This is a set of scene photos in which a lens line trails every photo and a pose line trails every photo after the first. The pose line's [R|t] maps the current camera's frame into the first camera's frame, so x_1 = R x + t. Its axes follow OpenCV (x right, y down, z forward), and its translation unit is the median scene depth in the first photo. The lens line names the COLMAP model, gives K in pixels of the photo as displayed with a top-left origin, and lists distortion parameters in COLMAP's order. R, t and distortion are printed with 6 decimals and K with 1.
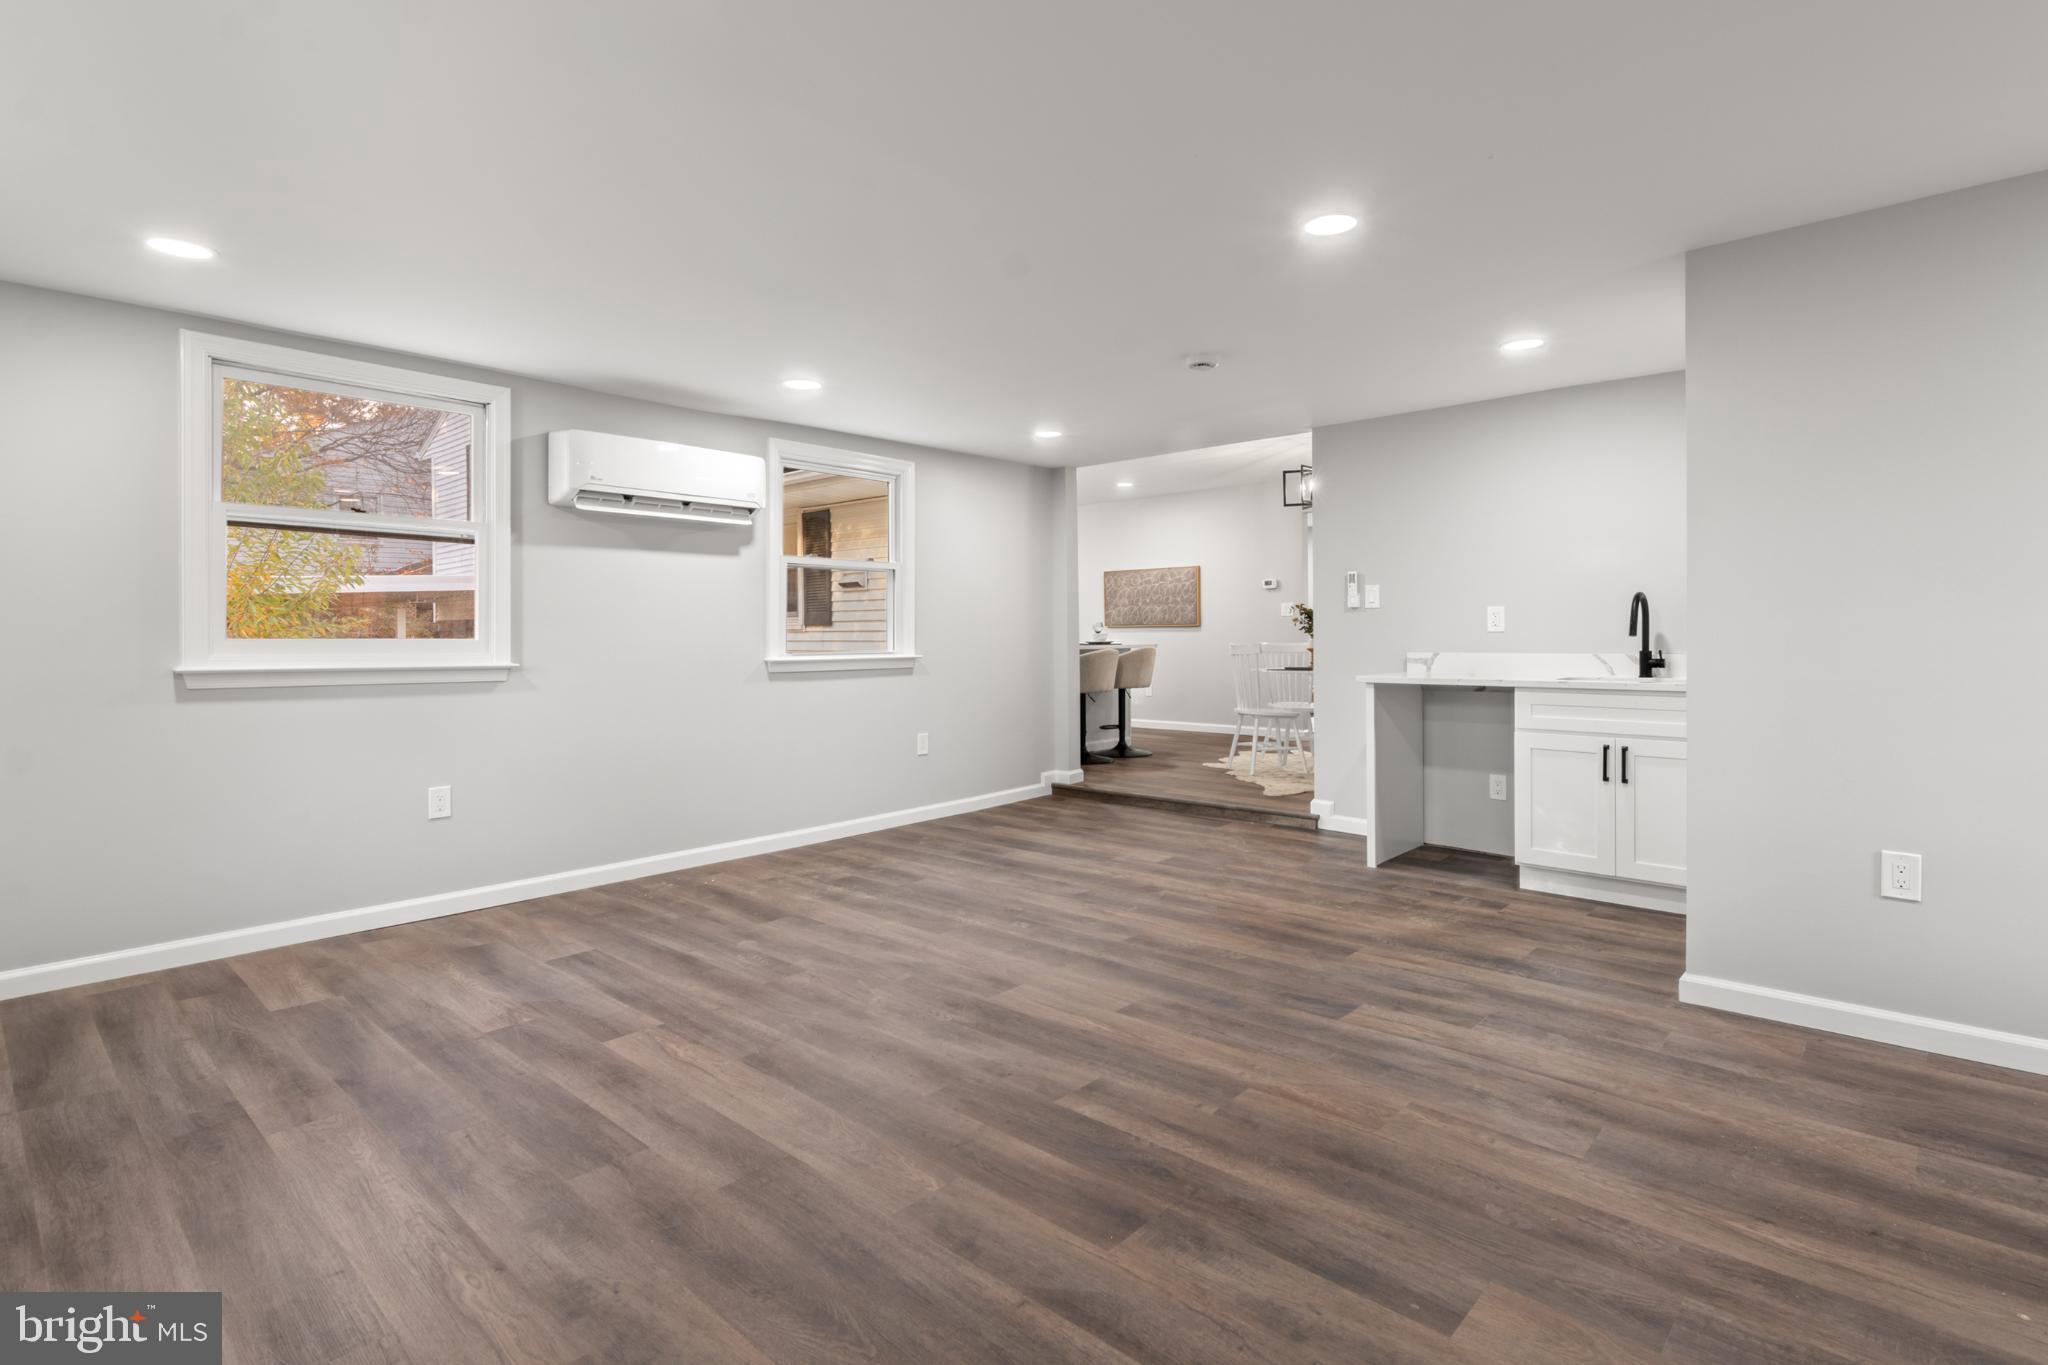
lens RADIAL K [[999.0, 0, 1032.1], [0, 999.0, 642.7], [0, 0, 1]] dist [0.010383, -0.005658]
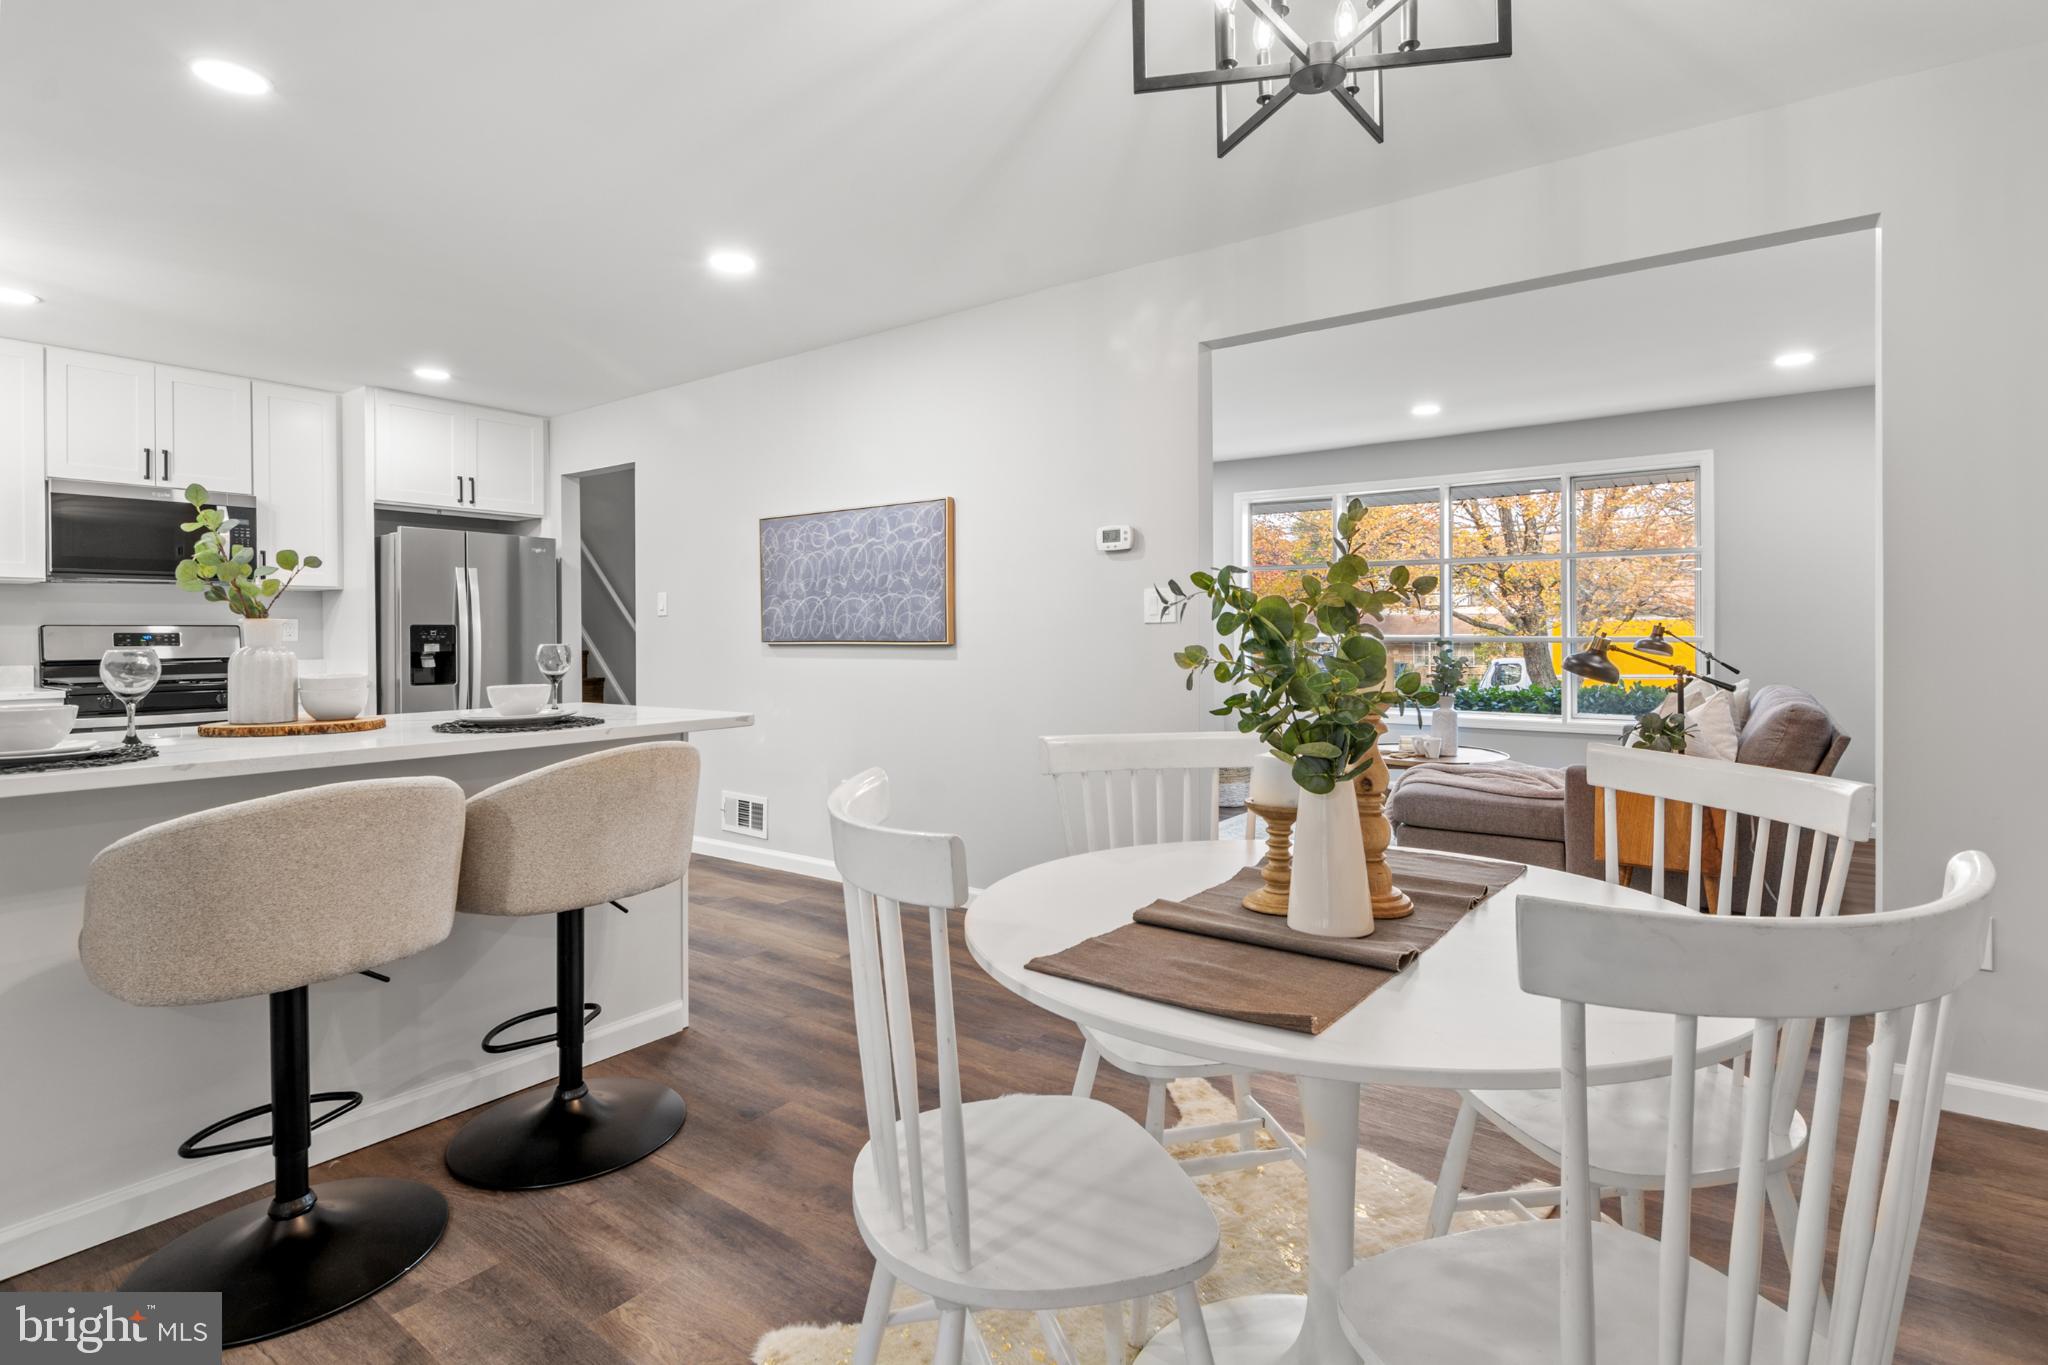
lens RADIAL K [[999.0, 0, 1032.1], [0, 999.0, 642.7], [0, 0, 1]] dist [0.010383, -0.005658]
pose [[0.994784, 0.001846, 0.101988, 0.570478], [-0.001925, 0.999998, 0.000676, -0.065341], [-0.101987, -0.000869, 0.994785, 2.124497]]
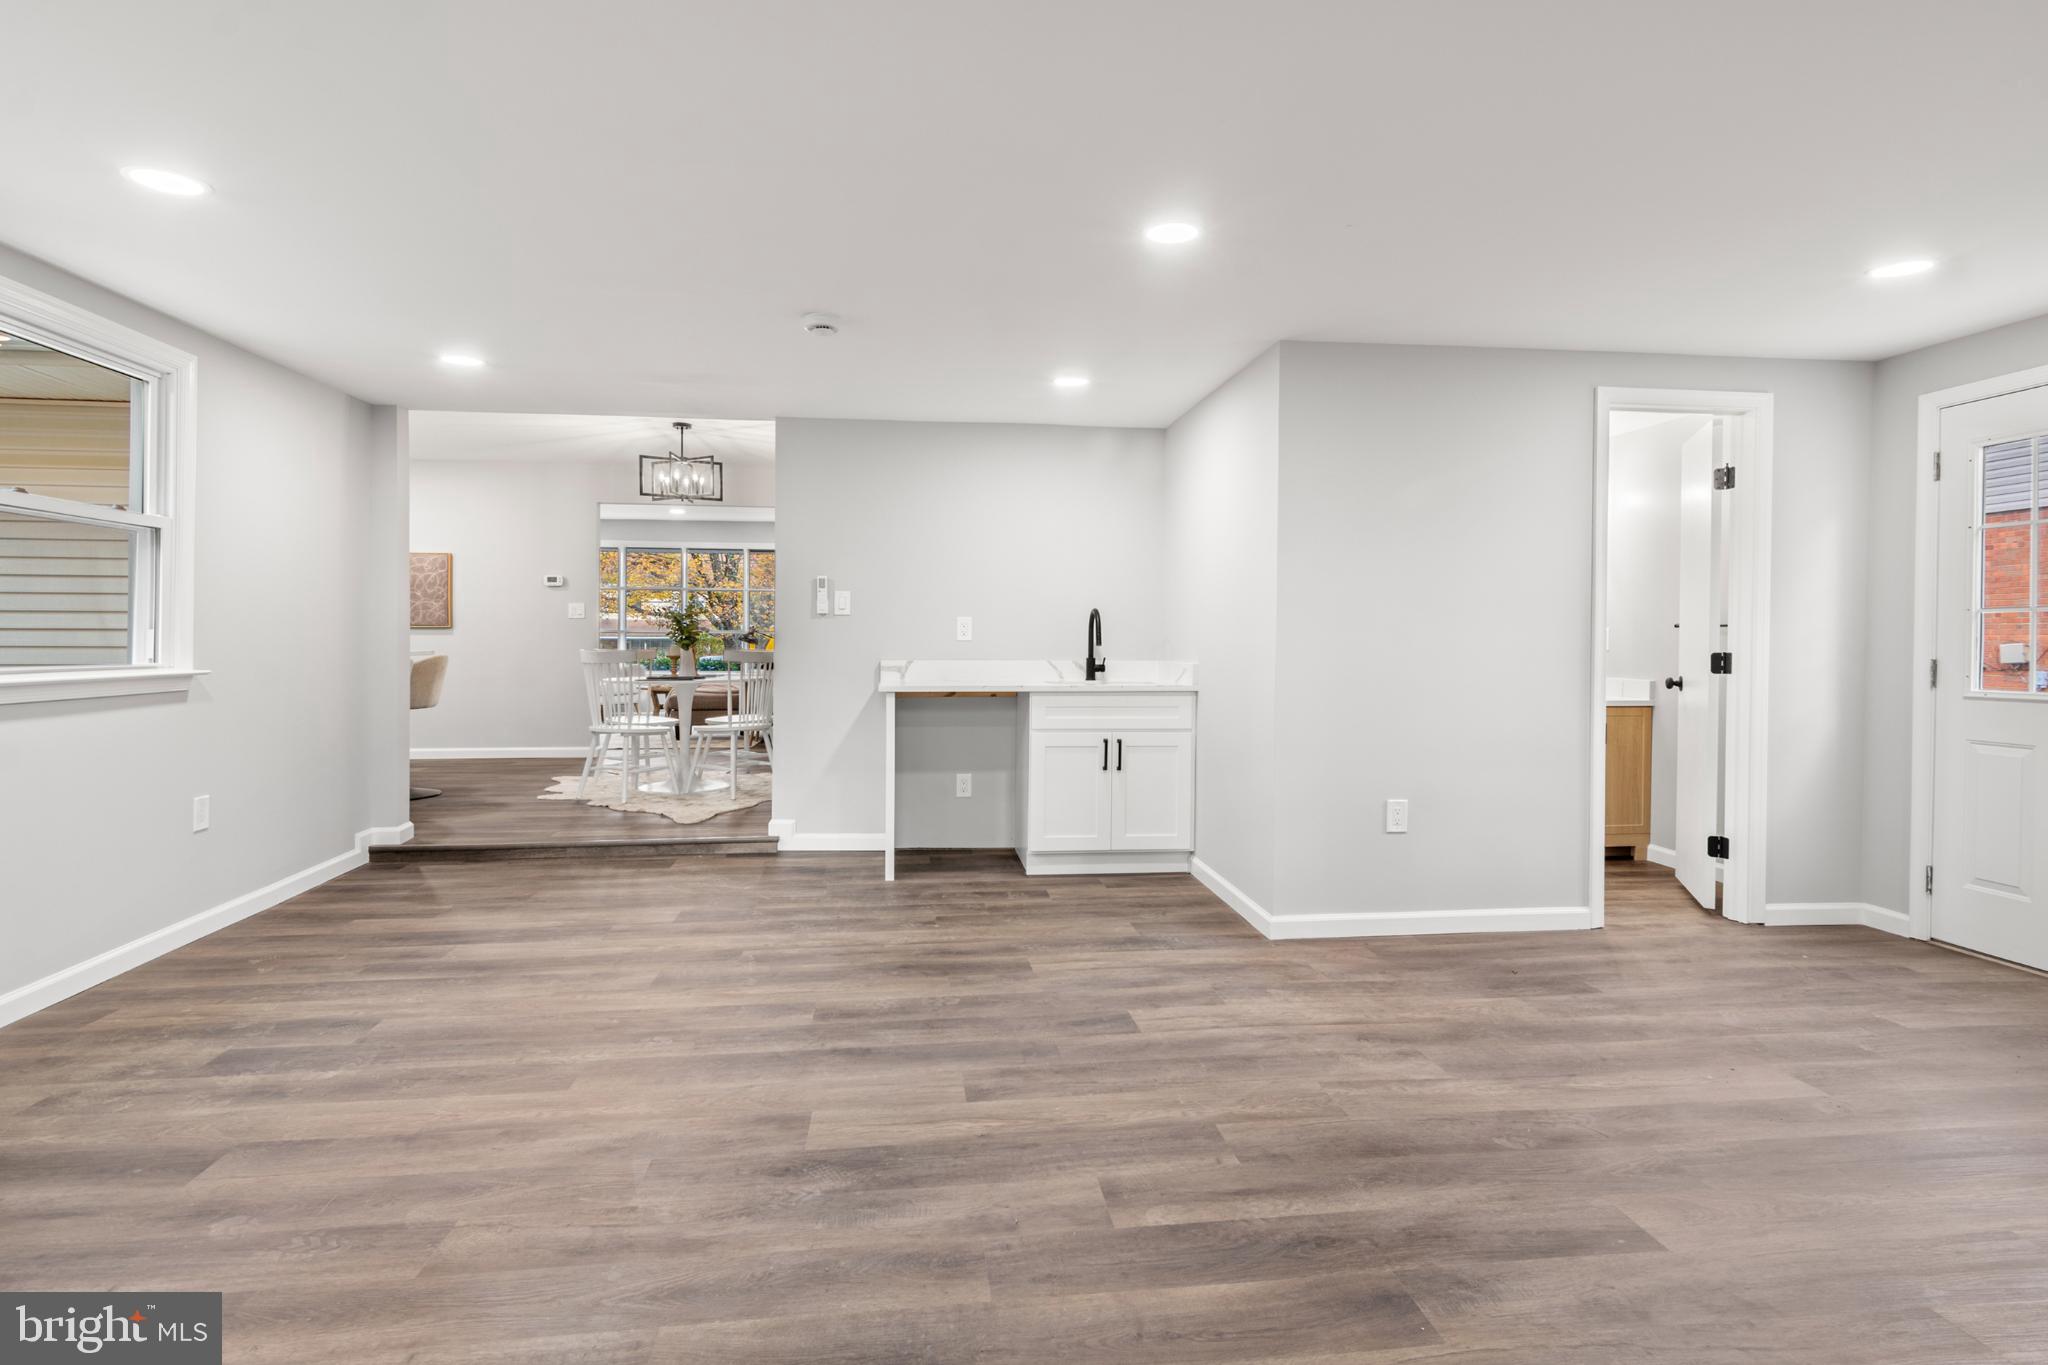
lens RADIAL K [[999.0, 0, 1032.1], [0, 999.0, 642.7], [0, 0, 1]] dist [0.010383, -0.005658]
pose [[0.655192, 0.006165, 0.755437, -0.494202], [-0.002693, 0.999979, -0.005824, -0.004233], [-0.755457, 0.001781, 0.655195, 0.408830]]
